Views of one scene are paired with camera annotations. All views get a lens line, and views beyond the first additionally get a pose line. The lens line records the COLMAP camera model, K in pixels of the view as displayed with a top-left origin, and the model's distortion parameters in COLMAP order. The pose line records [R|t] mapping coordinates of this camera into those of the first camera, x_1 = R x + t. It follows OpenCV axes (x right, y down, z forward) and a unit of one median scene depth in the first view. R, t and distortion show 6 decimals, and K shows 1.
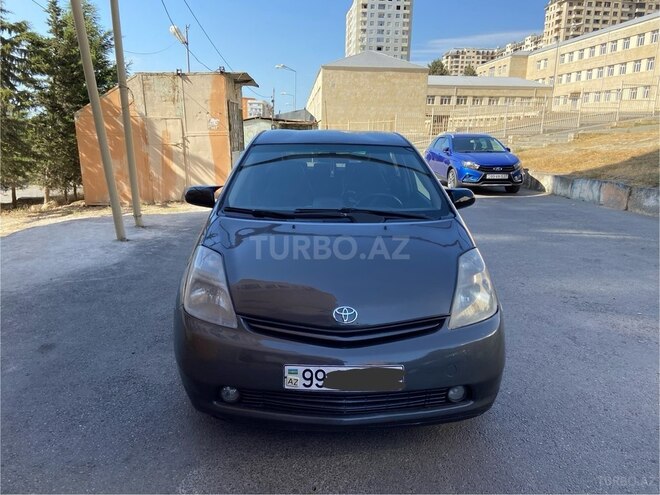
lens RADIAL K [[499.8, 0, 326.8], [0, 499.8, 248.4], [0, 0, 1]] dist [0.085956, -0.110756]
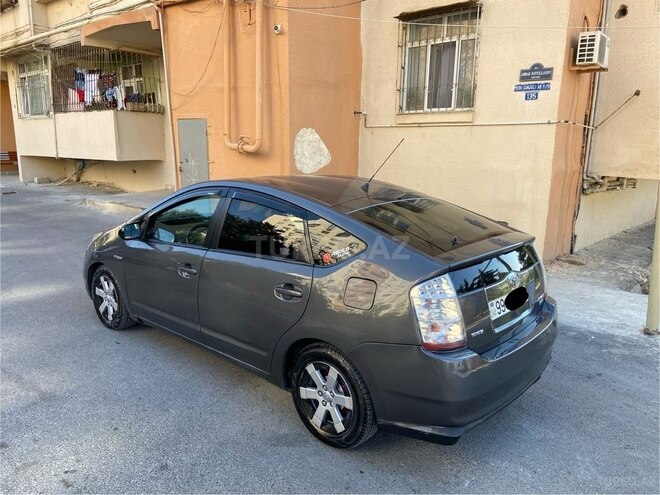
lens RADIAL K [[499.8, 0, 332.3], [0, 499.8, 246.9], [0, 0, 1]] dist [0.085956, -0.110756]
pose [[-0.666536, 0.125676, -0.734803, 0.250298], [-0.190455, 0.924268, 0.330841, -0.168275], [0.720733, 0.360464, -0.592122, 0.627630]]
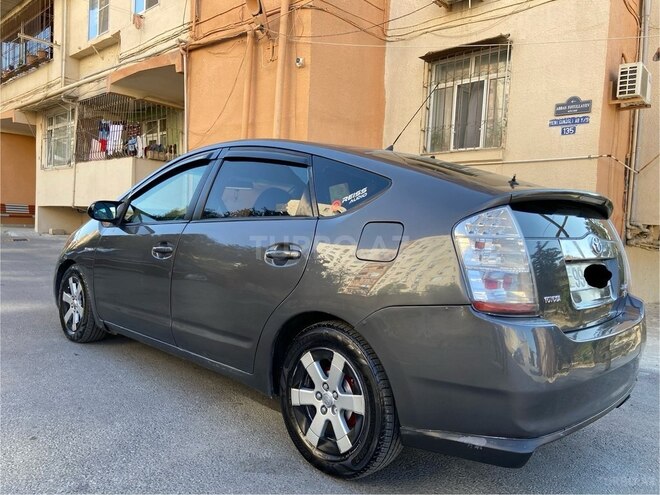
lens RADIAL K [[499.8, 0, 333.9], [0, 499.8, 246.1], [0, 0, 1]] dist [0.085956, -0.110756]
pose [[-0.692404, -0.020133, -0.721229, 0.201439], [-0.219067, 0.958287, 0.183561, -0.096977], [0.687449, 0.285096, -0.667932, 0.606545]]
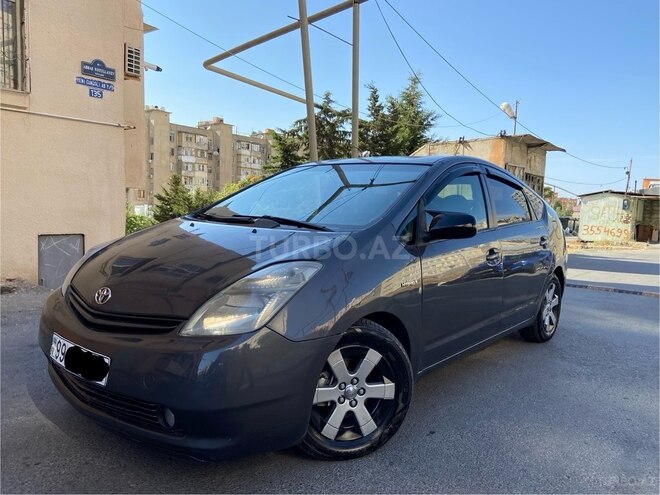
lens RADIAL K [[499.8, 0, 329.7], [0, 499.8, 249.4], [0, 0, 1]] dist [0.085956, -0.110756]
pose [[0.750564, 0.074406, -0.656595, 0.193864], [-0.177068, 0.979949, -0.091360, 0.011027], [0.636632, 0.184833, 0.748690, 0.103844]]
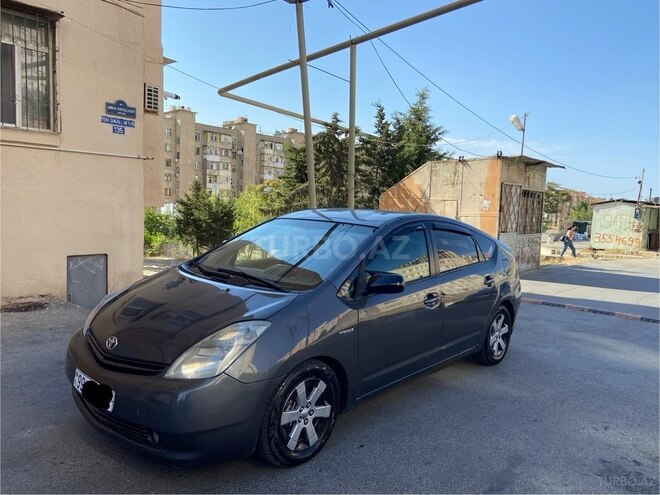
lens RADIAL K [[499.8, 0, 330.9], [0, 499.8, 247.1], [0, 0, 1]] dist [0.085956, -0.110756]
pose [[0.721072, 0.080229, -0.688200, 0.260270], [-0.188149, 0.978623, -0.083050, -0.021194], [0.666825, 0.189369, 0.720752, 0.074485]]
